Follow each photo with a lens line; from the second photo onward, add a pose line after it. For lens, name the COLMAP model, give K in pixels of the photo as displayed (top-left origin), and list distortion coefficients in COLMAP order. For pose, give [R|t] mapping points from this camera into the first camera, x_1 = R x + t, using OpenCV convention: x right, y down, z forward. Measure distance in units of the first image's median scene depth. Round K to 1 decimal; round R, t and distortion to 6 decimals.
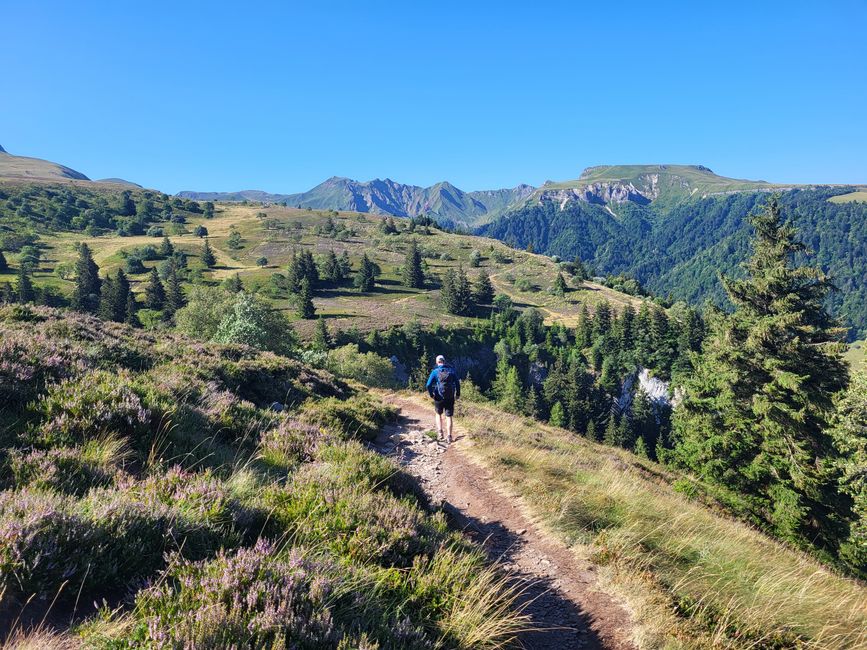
lens RADIAL K [[646.9, 0, 429.4], [0, 646.9, 324.3], [0, 0, 1]] dist [0.044540, -0.016780]
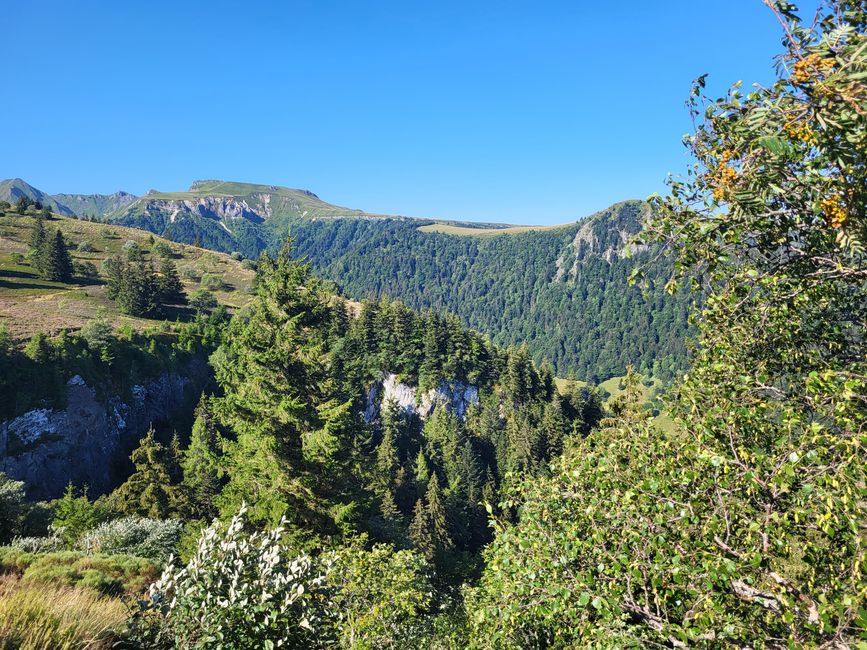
lens RADIAL K [[646.9, 0, 426.7], [0, 646.9, 321.9], [0, 0, 1]] dist [0.044540, -0.016780]
pose [[0.833988, -0.015033, 0.551577, -0.011124], [0.033565, 0.999160, -0.023518, 0.002199], [-0.550760, 0.038127, 0.833792, 0.026876]]
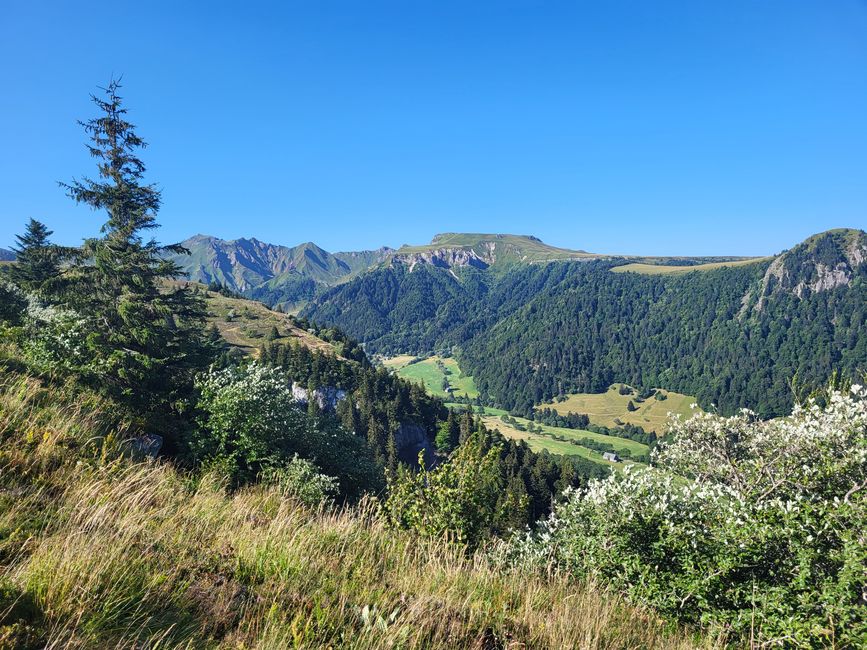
lens RADIAL K [[646.9, 0, 424.6], [0, 646.9, 325.5], [0, 0, 1]] dist [0.044540, -0.016780]
pose [[0.984138, 0.001004, 0.177402, 0.039161], [0.014339, 0.996262, -0.085184, 0.007631], [-0.176824, 0.086376, 0.980445, -0.076010]]
